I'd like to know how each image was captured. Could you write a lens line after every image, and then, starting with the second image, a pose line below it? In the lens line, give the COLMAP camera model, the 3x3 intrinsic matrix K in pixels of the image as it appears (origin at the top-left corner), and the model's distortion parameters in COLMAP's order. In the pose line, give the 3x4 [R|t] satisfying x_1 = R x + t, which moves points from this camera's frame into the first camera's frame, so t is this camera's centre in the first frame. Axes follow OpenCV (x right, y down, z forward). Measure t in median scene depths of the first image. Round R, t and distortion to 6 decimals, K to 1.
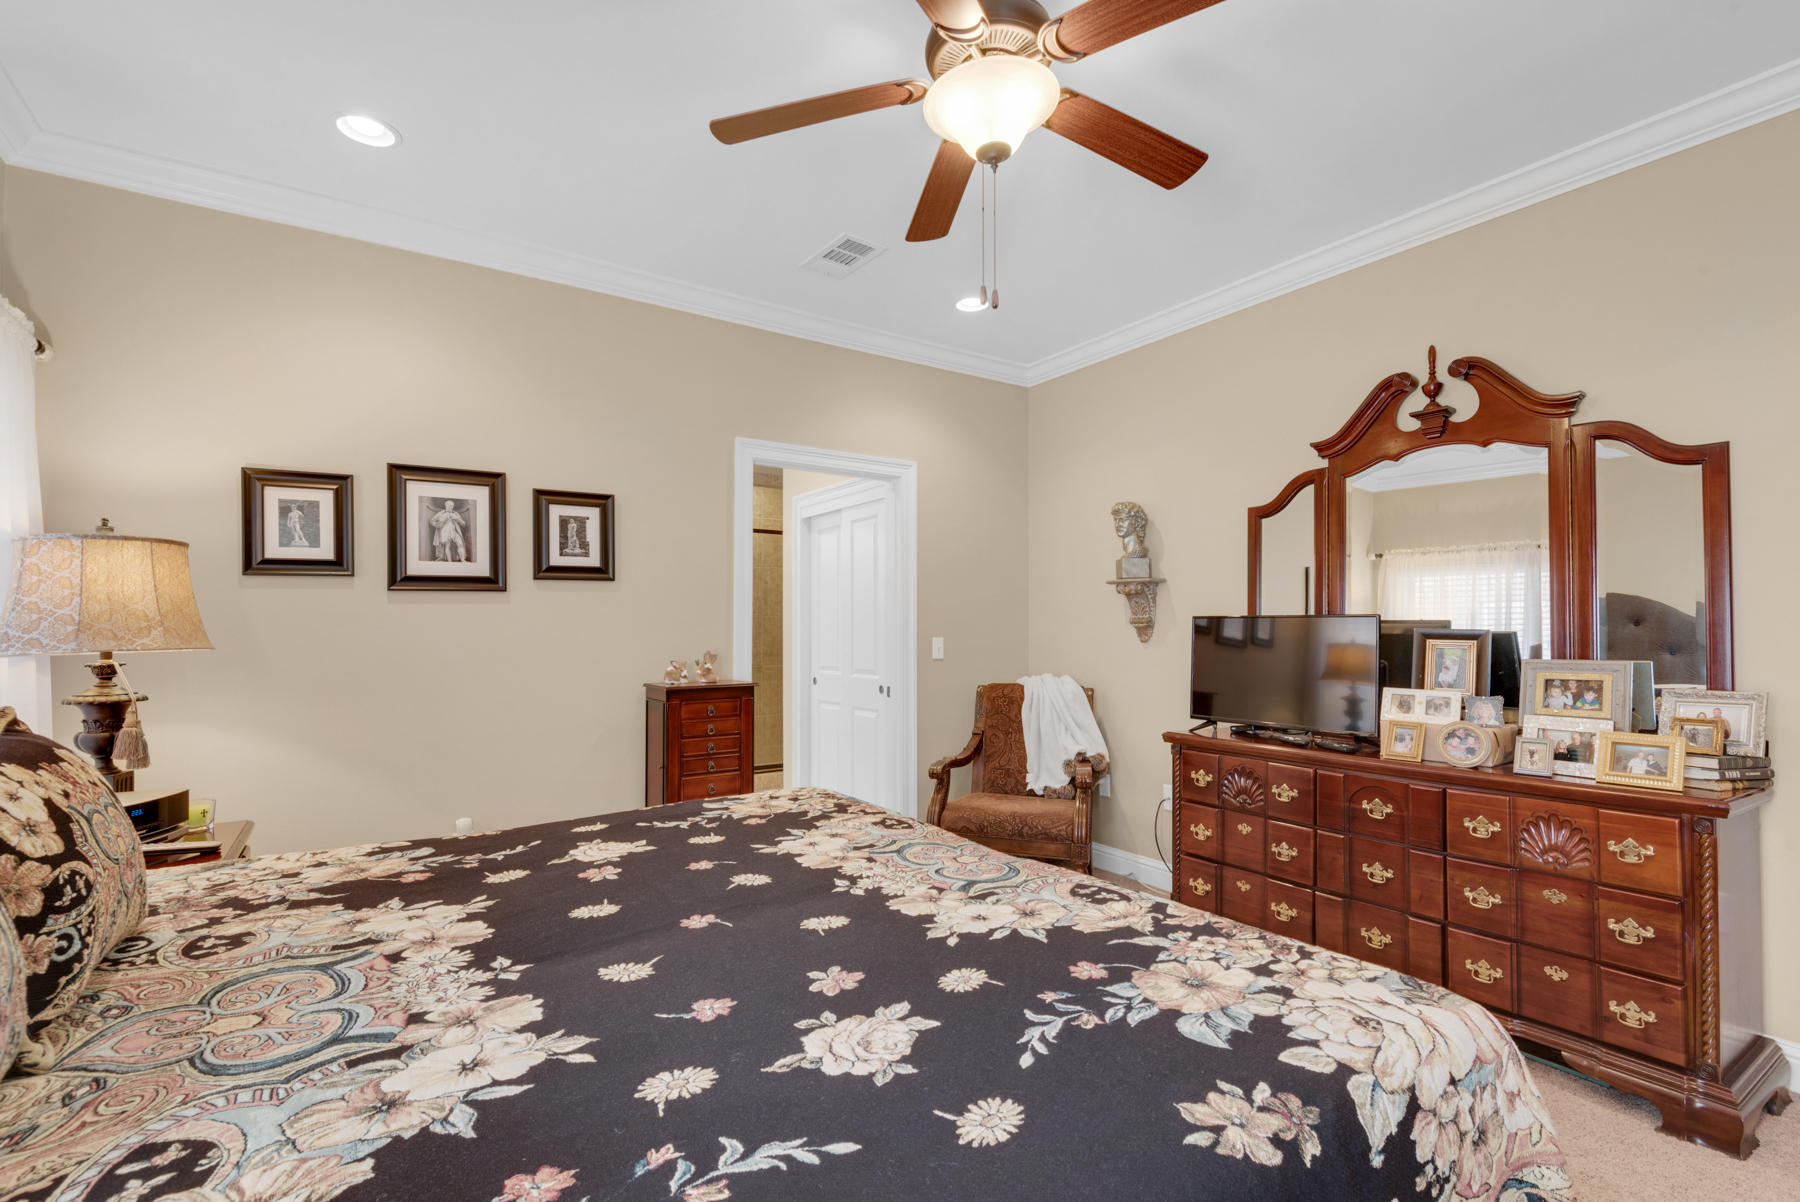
lens RADIAL K [[817.2, 0, 895.3], [0, 817.2, 615.7], [0, 0, 1]] dist [0.005112, -0.003159]
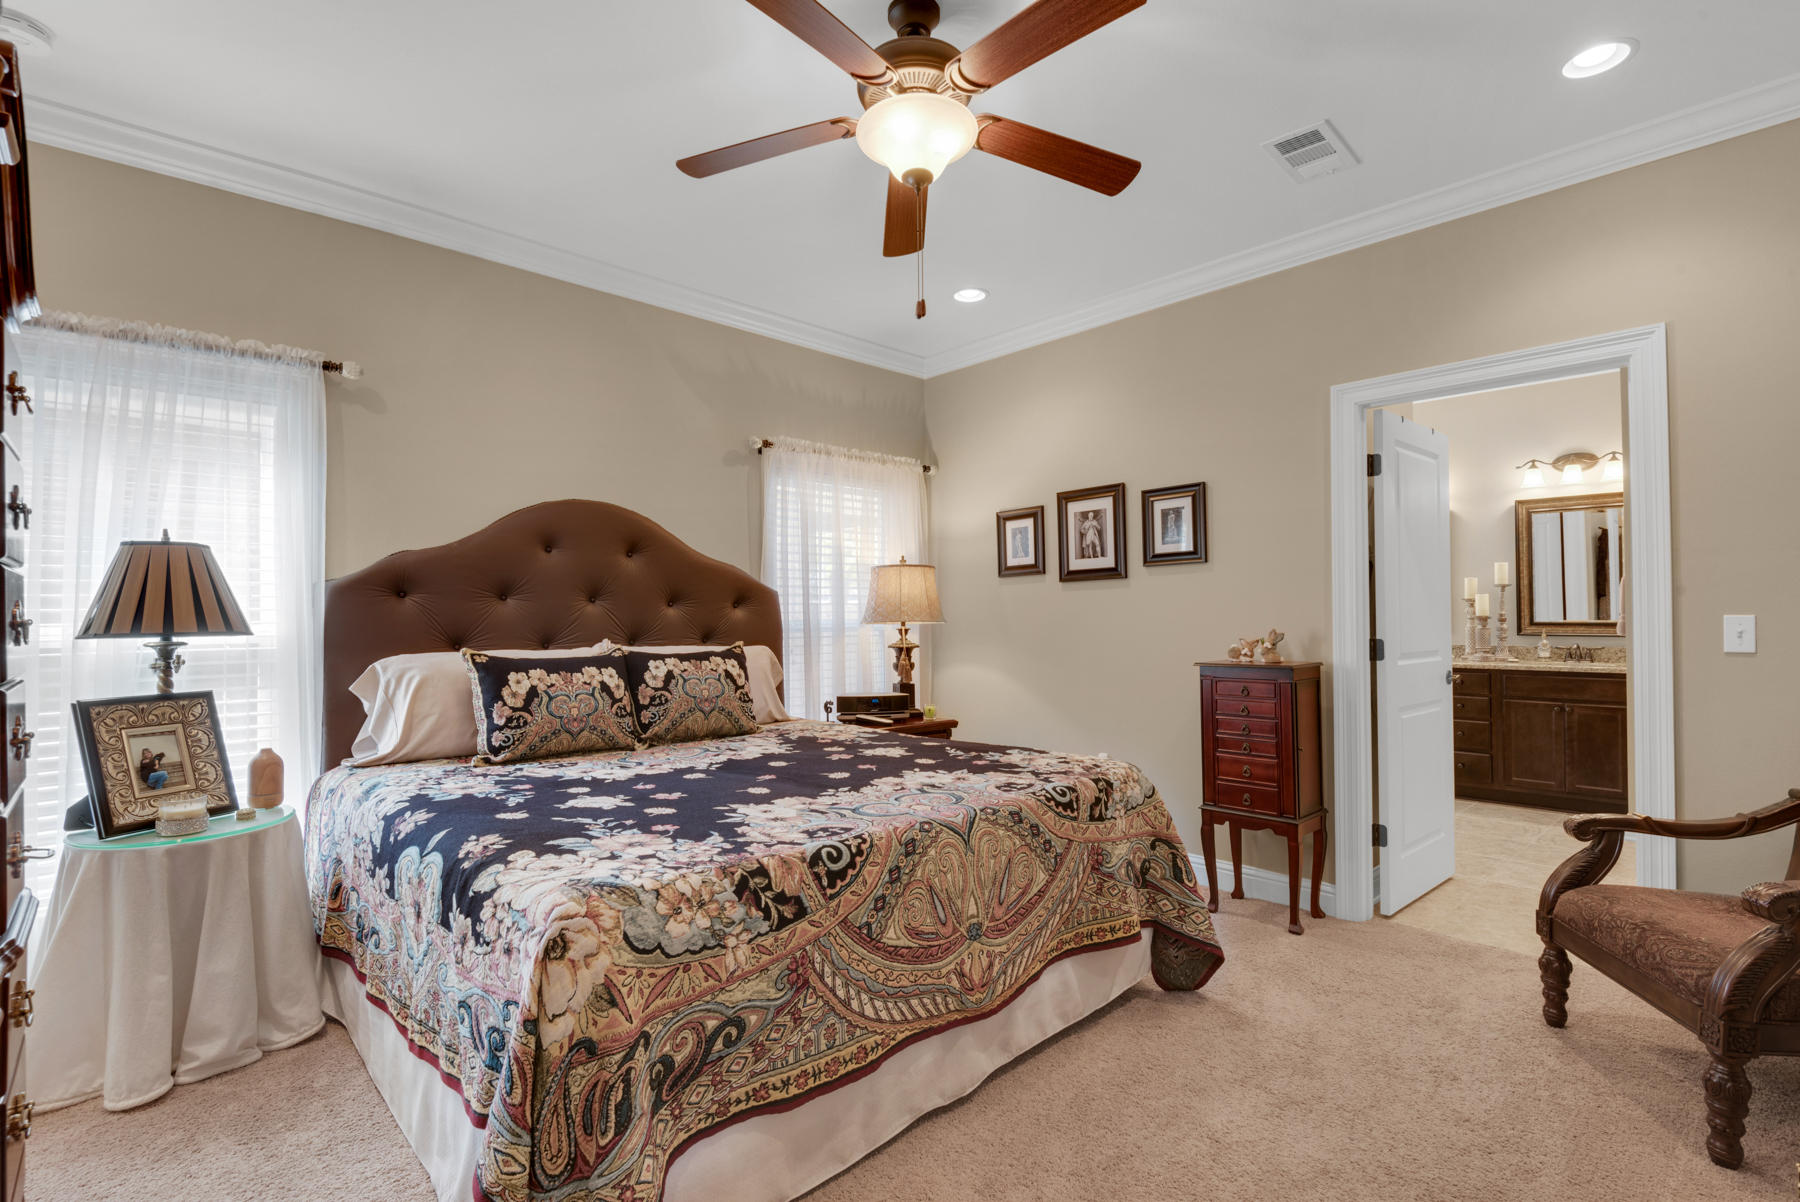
lens RADIAL K [[837.5, 0, 896.3], [0, 837.5, 606.7], [0, 0, 1]] dist [0.019687, 0.000085]
pose [[0.172301, -0.013049, -0.984958, 0.752160], [0.027223, 0.999593, -0.008481, 0.015330], [0.984668, -0.025353, 0.172587, 0.463853]]
